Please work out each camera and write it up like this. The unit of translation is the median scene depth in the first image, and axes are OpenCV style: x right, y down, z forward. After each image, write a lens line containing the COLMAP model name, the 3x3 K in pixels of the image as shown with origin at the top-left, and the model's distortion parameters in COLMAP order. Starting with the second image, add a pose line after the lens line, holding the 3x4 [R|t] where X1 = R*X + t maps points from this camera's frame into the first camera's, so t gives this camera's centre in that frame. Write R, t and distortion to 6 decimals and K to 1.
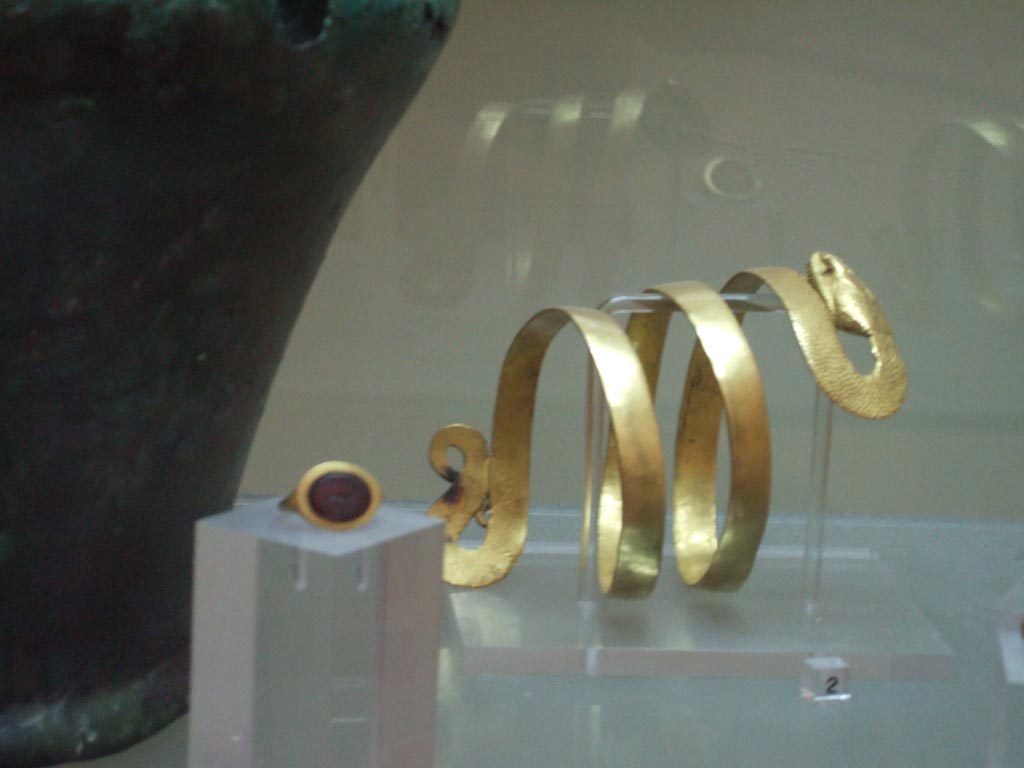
lens RADIAL K [[3110.2, 0, 512.0], [0, 3110.2, 384.0], [0, 0, 1]] dist [-0.016392, 1.285483]
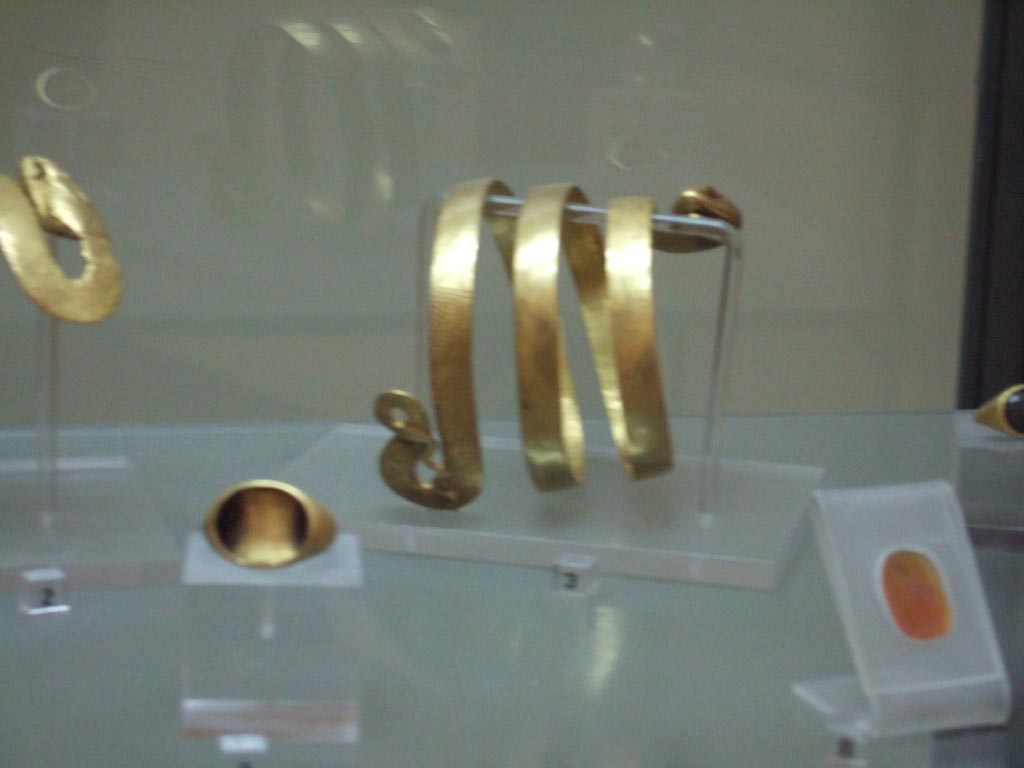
lens RADIAL K [[3110.2, 0, 512.0], [0, 3110.2, 384.0], [0, 0, 1]] dist [-0.016392, 1.285483]
pose [[0.989537, -0.048886, 0.135745, 0.113437], [0.045550, 0.998581, 0.027577, 0.009054], [-0.136900, -0.021105, 0.990360, 0.010373]]
